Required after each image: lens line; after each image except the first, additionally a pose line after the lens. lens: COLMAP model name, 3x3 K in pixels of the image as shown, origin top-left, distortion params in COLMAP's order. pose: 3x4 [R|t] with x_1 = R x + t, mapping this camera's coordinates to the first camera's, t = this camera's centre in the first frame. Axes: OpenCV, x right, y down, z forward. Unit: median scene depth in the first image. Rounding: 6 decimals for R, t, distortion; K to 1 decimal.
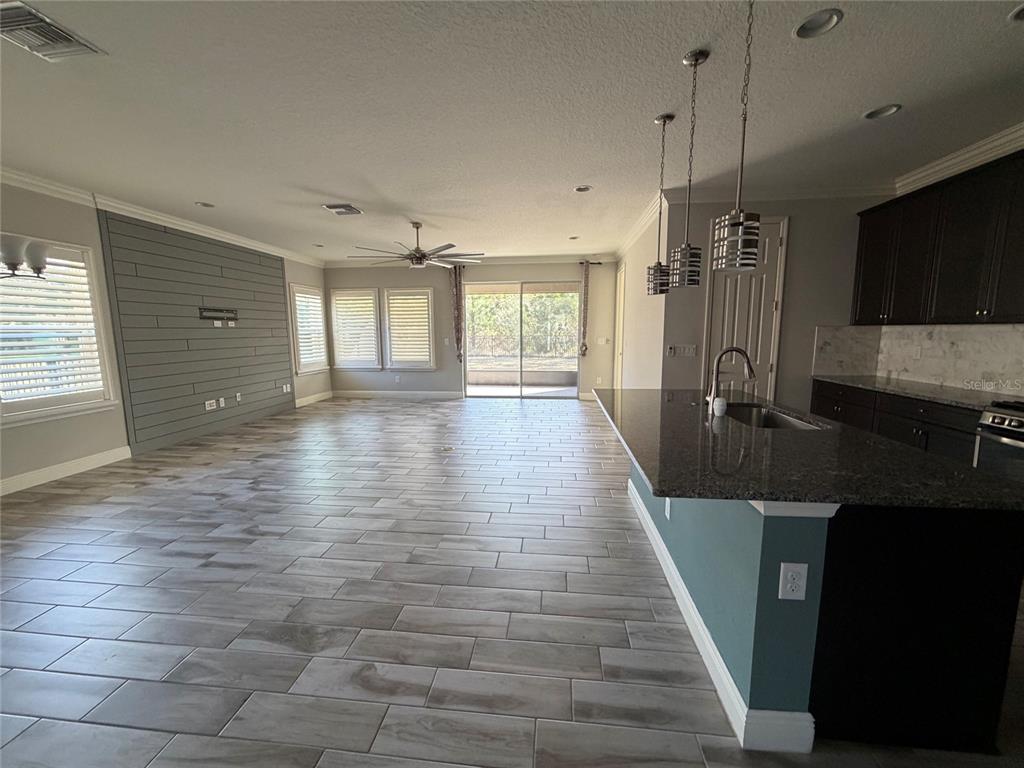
lens RADIAL K [[409.6, 0, 509.1], [0, 409.6, 384.4], [0, 0, 1]] dist [0.000883, 0.000004]
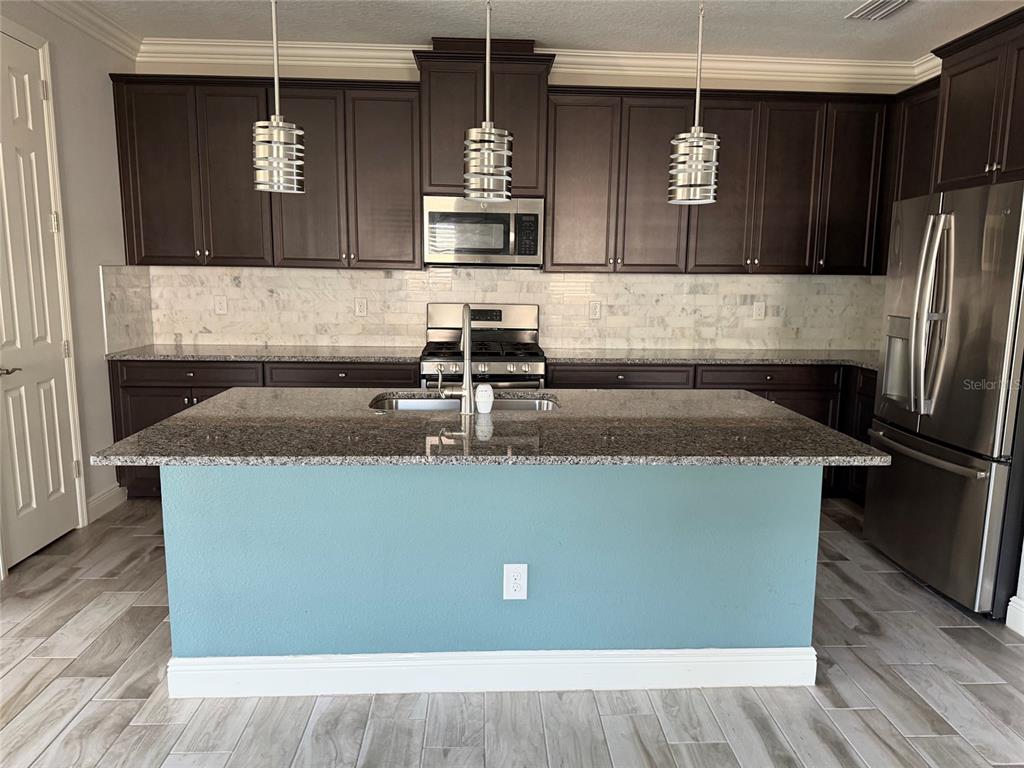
lens RADIAL K [[722.4, 0, 512.0], [0, 722.4, 384.0], [0, 0, 1]] dist [0.069046, -0.110852]
pose [[-0.160465, -0.143143, 0.976607, -0.243938], [0.116394, 0.979781, 0.162732, -0.060891], [-0.980155, 0.139784, -0.140559, 0.466985]]
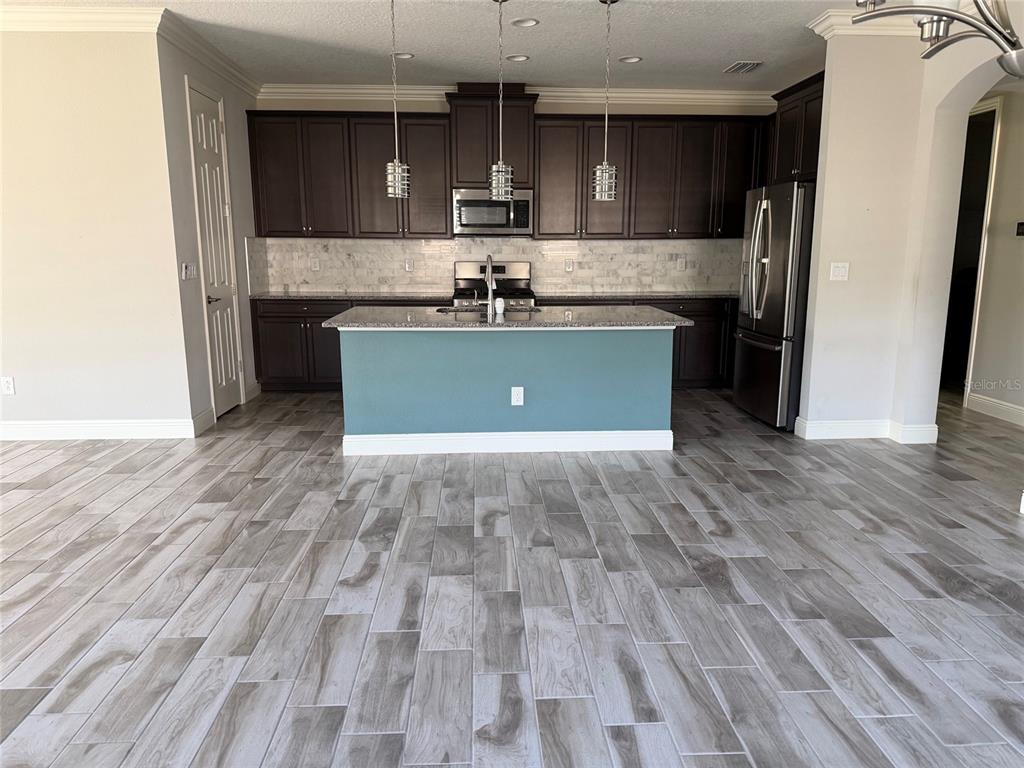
lens RADIAL K [[722.4, 0, 512.0], [0, 722.4, 384.0], [0, 0, 1]] dist [0.069046, -0.110852]
pose [[-0.165444, -0.175059, 0.970558, -0.657765], [0.127728, 0.972028, 0.197097, -0.055588], [-0.977913, 0.156576, -0.138456, 0.542287]]
